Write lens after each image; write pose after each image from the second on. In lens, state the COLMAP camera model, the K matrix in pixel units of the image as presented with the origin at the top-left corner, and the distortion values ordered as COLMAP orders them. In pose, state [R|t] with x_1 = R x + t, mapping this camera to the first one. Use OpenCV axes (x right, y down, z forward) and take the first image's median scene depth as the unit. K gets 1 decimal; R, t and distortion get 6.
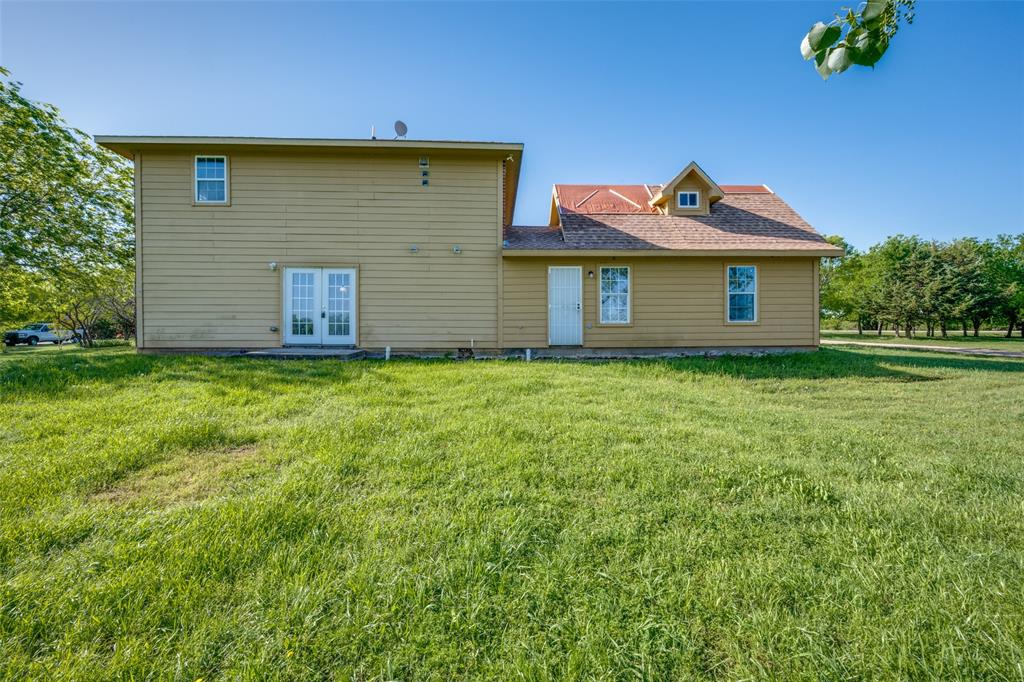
lens RADIAL K [[410.2, 0, 512.0], [0, 410.2, 342.9], [0, 0, 1]] dist [-0.002409, -0.000021]
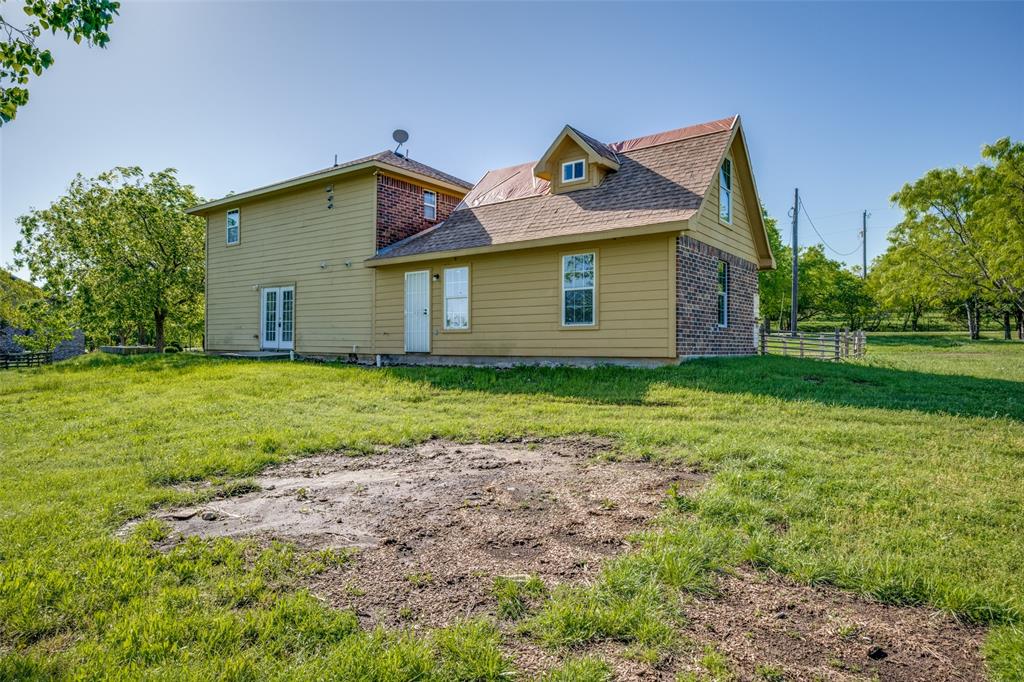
lens RADIAL K [[612.8, 0, 512.9], [0, 612.8, 340.3], [0, 0, 1]] dist [0.000872, 0.000369]
pose [[0.776062, 0.002301, -0.630652, 1.226396], [-0.010514, 0.999902, -0.009290, -0.010918], [0.630568, 0.013841, 0.776010, 0.010592]]
